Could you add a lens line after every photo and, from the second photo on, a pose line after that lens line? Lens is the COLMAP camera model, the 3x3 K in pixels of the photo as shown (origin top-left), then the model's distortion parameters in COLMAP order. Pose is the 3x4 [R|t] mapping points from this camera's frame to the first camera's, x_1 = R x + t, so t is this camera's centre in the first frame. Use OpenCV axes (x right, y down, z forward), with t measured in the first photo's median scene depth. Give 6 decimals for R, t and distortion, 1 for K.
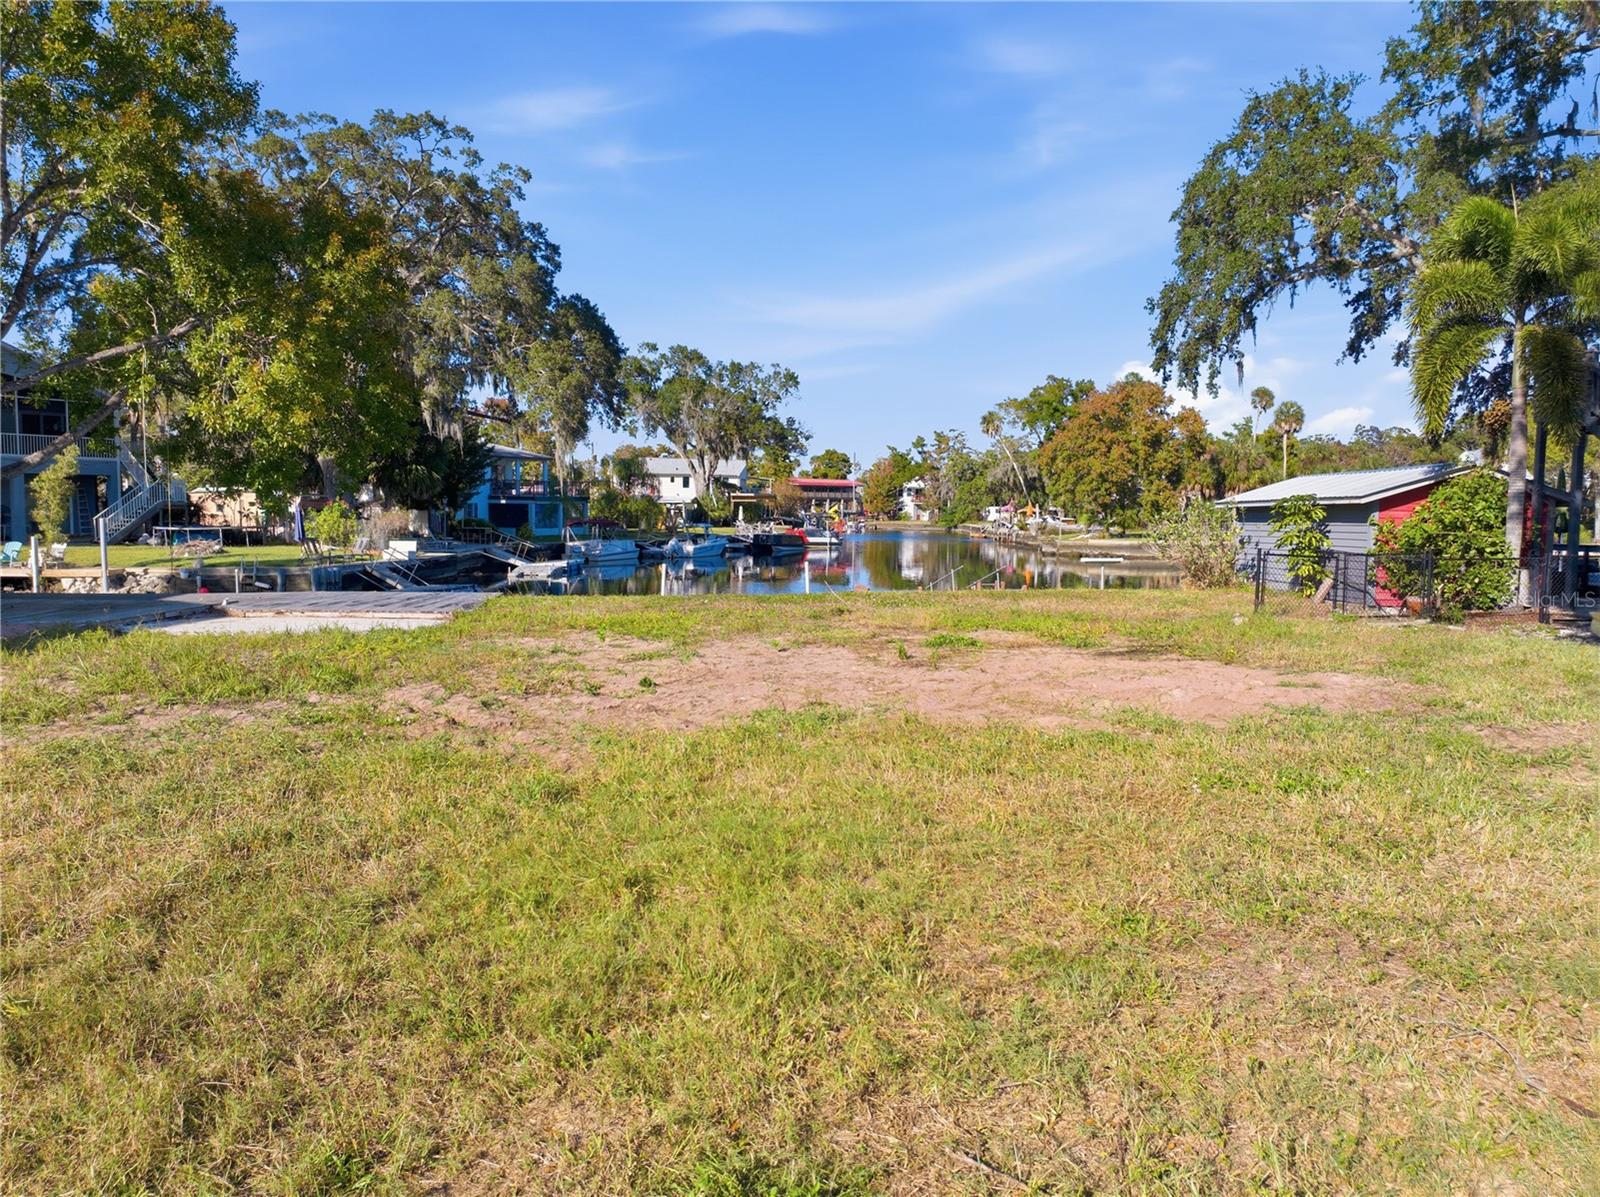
lens RADIAL K [[1115.2, 0, 810.7], [0, 1115.2, 595.4], [0, 0, 1]] dist [-0.038530, 0.010635]
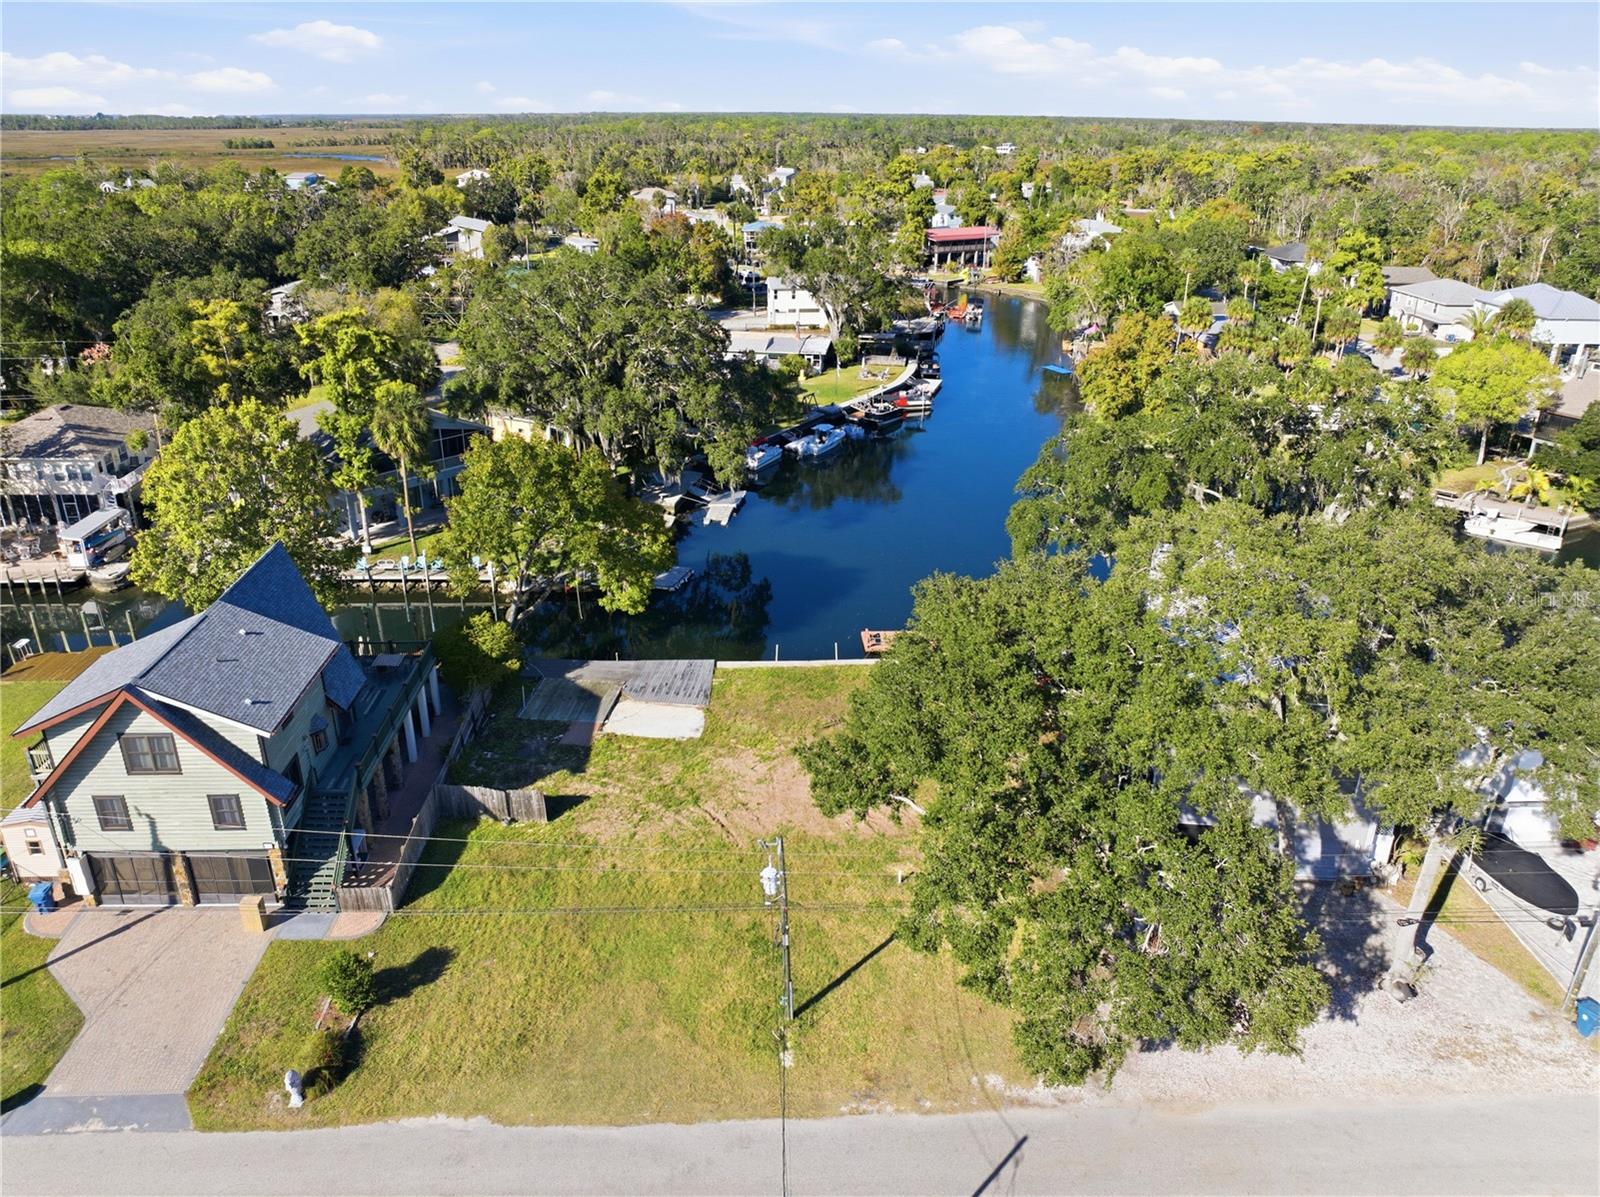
lens RADIAL K [[1115.2, 0, 795.7], [0, 1115.2, 598.3], [0, 0, 1]] dist [-0.038530, 0.010635]
pose [[0.987507, 0.063509, -0.144207, 0.064449], [-0.013479, 0.945872, 0.324259, -0.231271], [0.156995, -0.318264, 0.934912, -0.327283]]
